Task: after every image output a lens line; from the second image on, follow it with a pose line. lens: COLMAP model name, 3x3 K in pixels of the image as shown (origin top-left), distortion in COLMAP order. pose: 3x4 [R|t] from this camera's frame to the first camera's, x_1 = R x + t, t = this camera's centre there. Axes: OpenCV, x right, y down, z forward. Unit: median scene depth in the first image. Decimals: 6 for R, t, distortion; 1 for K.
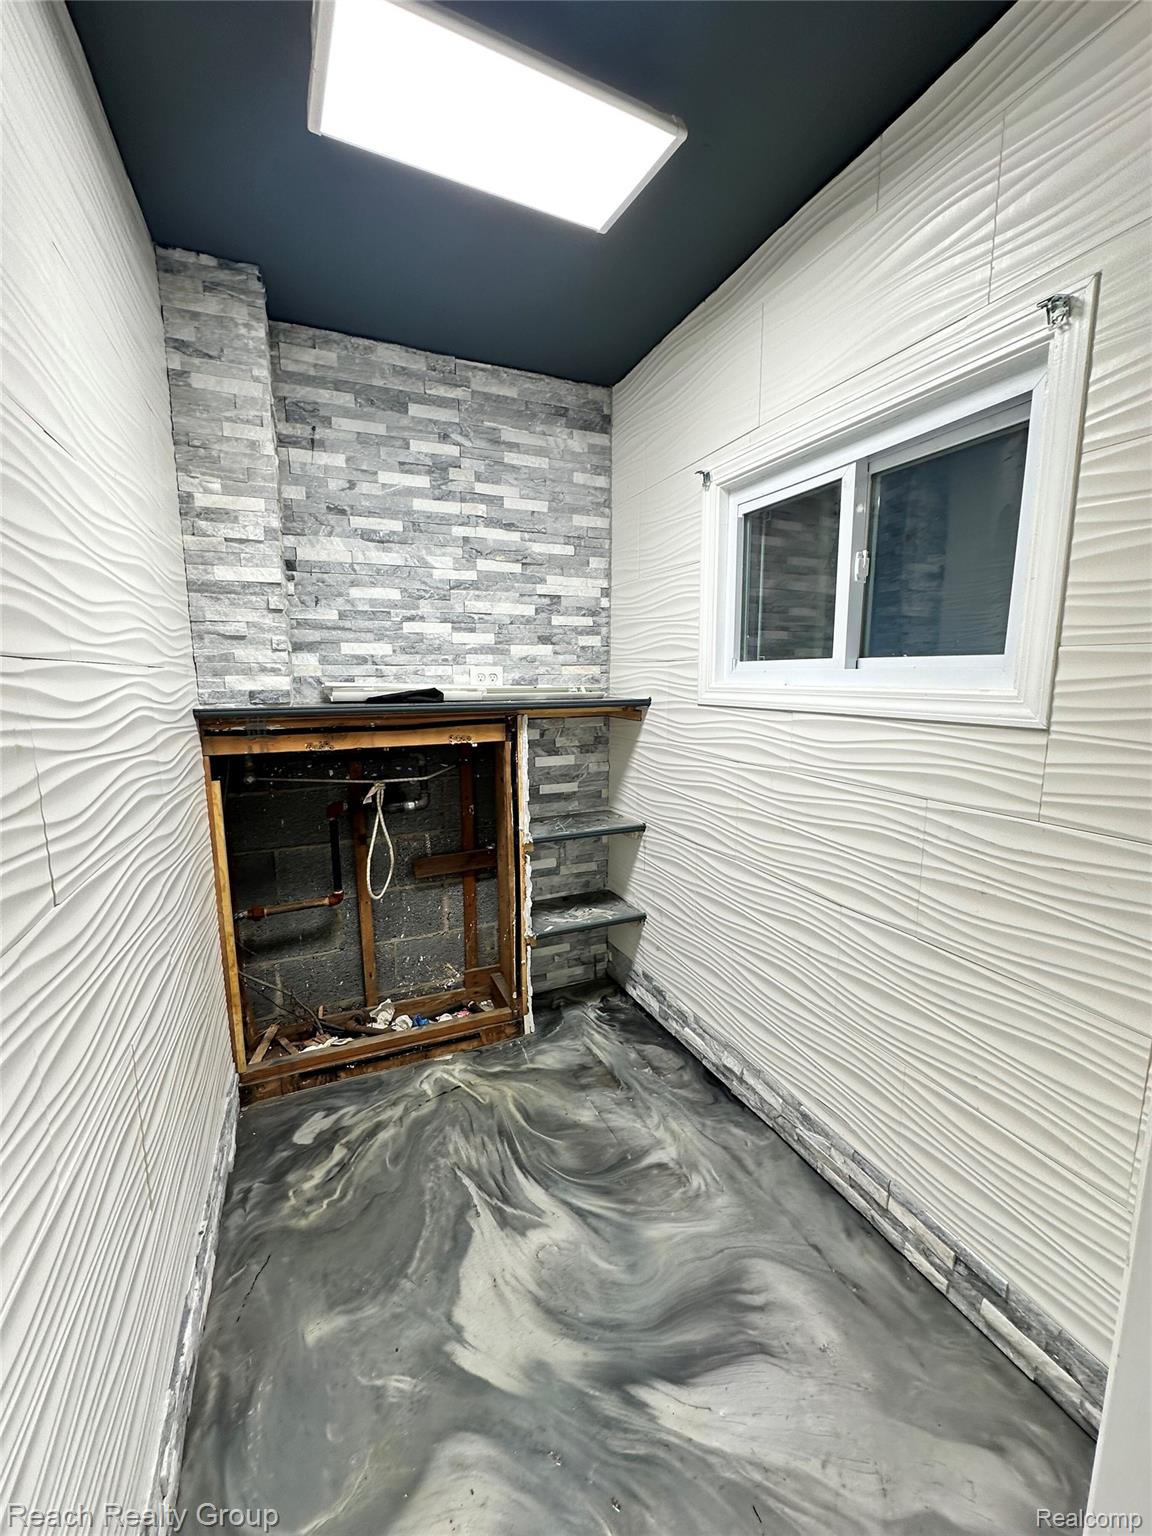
lens RADIAL K [[611.6, 0, 577.0], [0, 611.6, 767.7], [0, 0, 1]] dist [-0.005603, 0.000736]
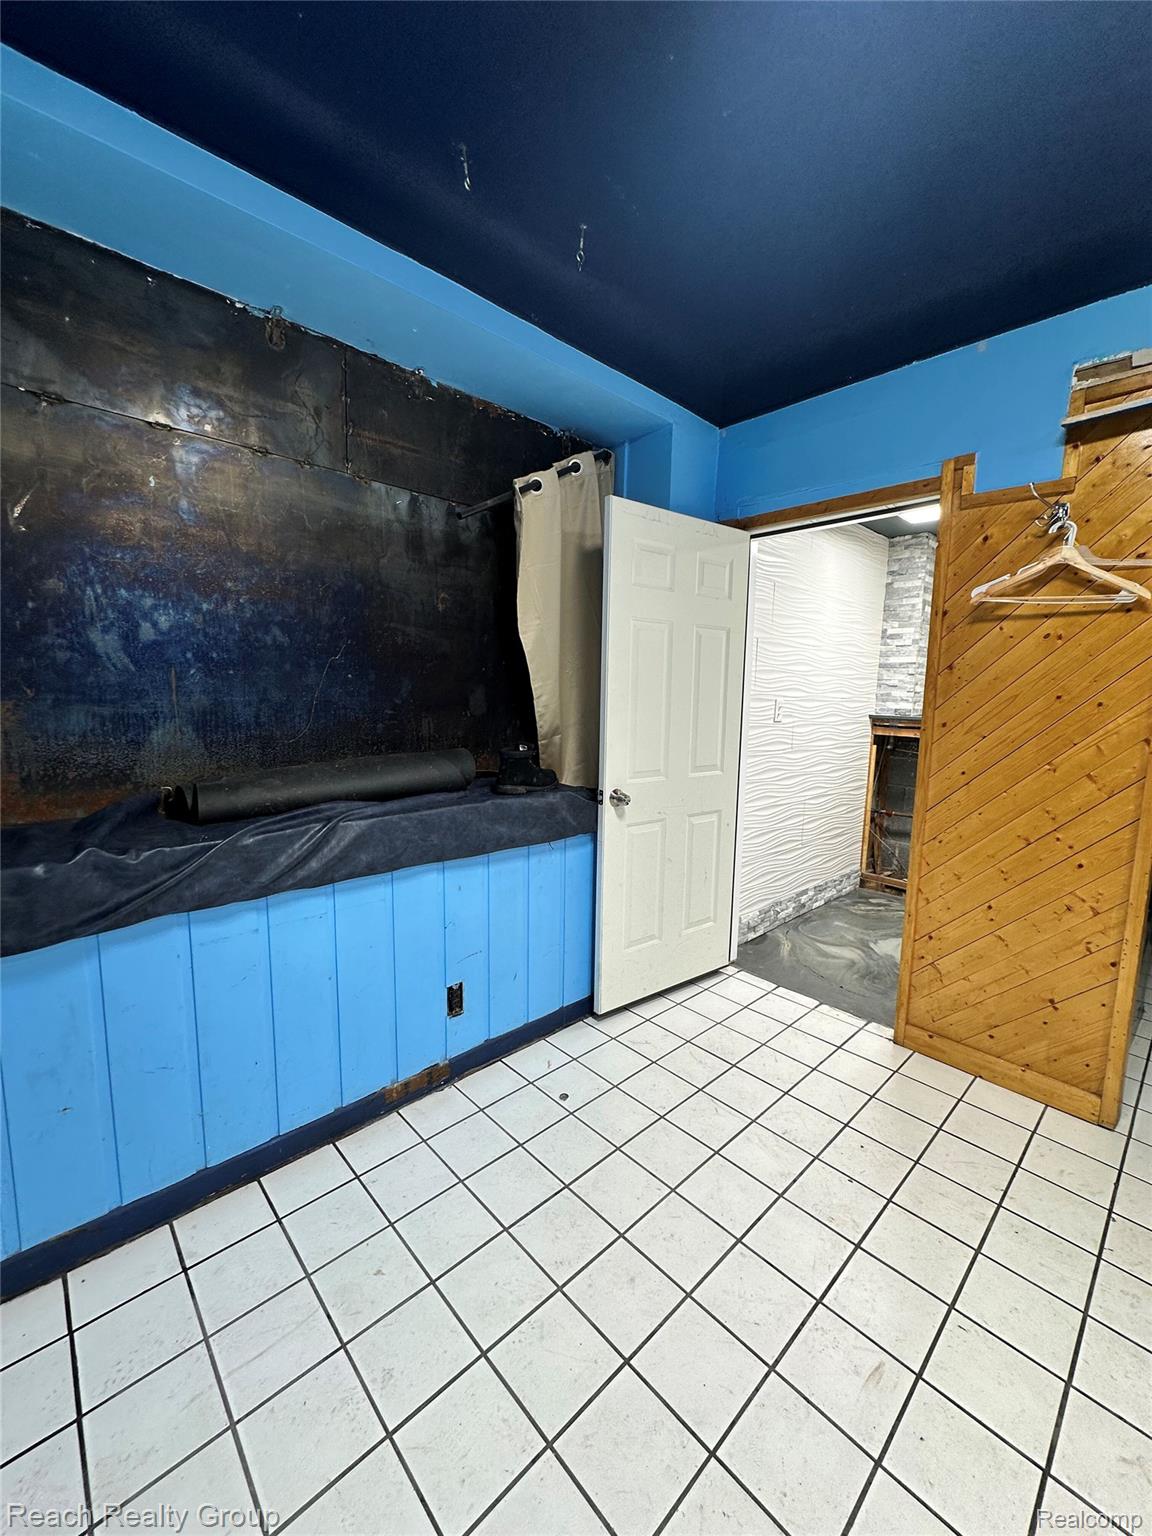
lens RADIAL K [[611.6, 0, 577.3], [0, 611.6, 757.0], [0, 0, 1]] dist [-0.005603, 0.000736]
pose [[0.329366, 0.113345, -0.937375, 1.326099], [-0.175572, 0.982807, 0.057148, 0.140872], [0.927735, 0.145754, 0.343603, -0.938888]]
